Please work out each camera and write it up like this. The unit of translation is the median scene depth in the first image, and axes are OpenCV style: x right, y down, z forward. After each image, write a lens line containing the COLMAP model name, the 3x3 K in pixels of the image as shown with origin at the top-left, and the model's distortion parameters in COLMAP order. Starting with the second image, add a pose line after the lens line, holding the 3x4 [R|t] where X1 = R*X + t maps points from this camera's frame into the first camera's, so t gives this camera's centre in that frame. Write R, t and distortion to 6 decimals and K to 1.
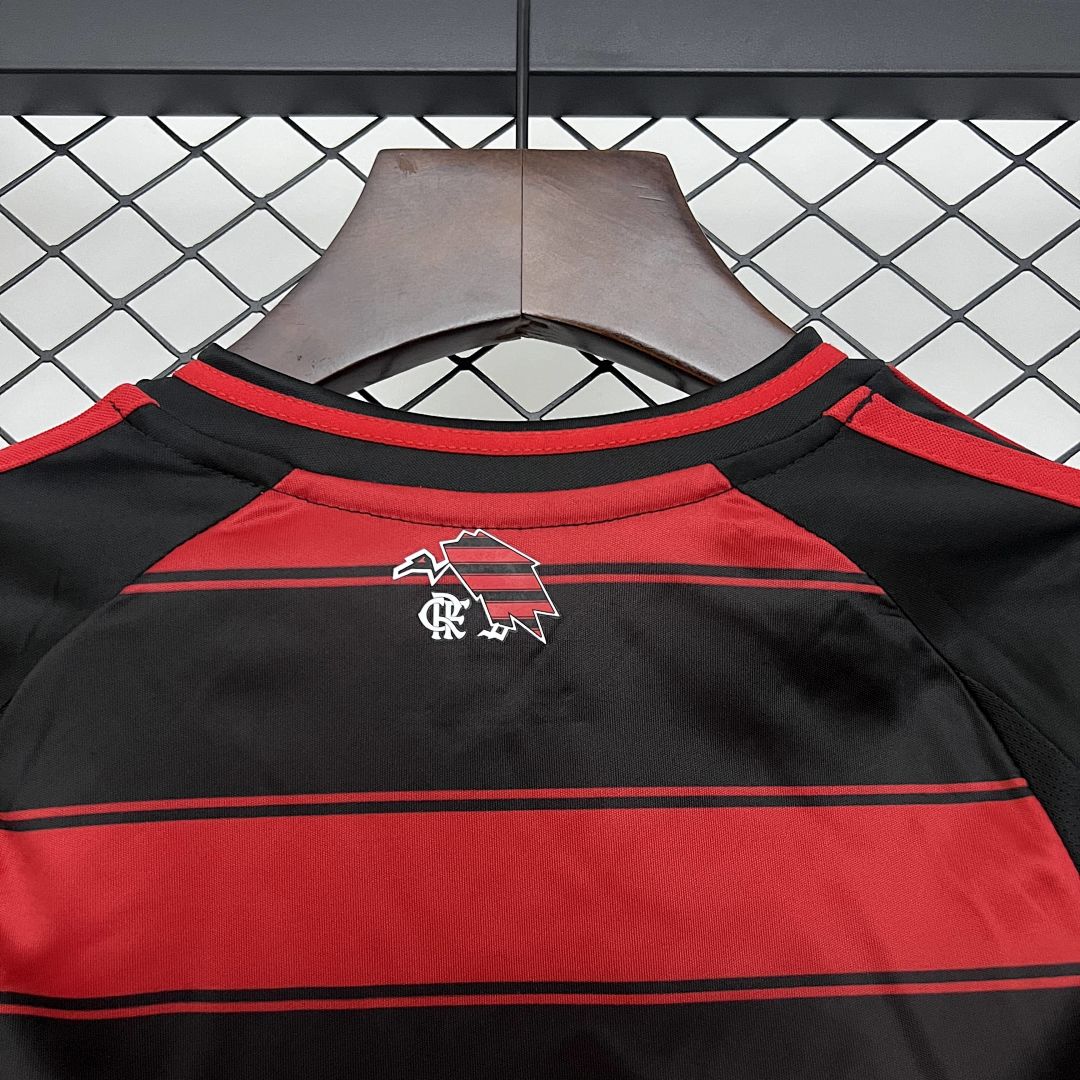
lens RADIAL K [[1134.9, 0, 545.9], [0, 1134.9, 546.7], [0, 0, 1]] dist [0.036302, 0.000000]
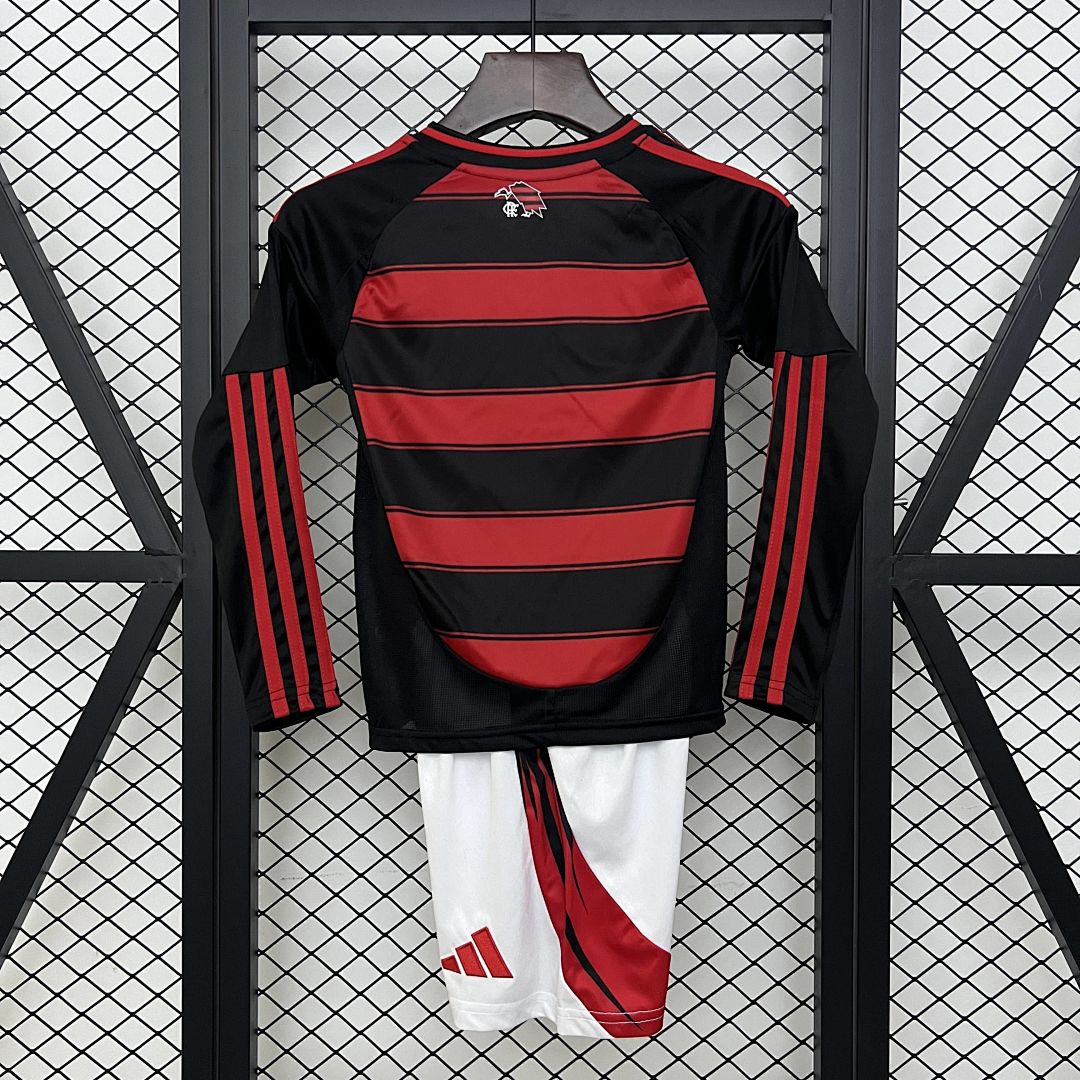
lens RADIAL K [[1134.9, 0, 545.3], [0, 1134.9, 560.0], [0, 0, 1]] dist [0.036302, 0.000000]
pose [[0.999958, -0.007027, -0.005889, 0.019056], [0.007837, 0.988485, 0.151117, 0.521585], [0.004759, -0.151157, 0.988498, -2.190429]]
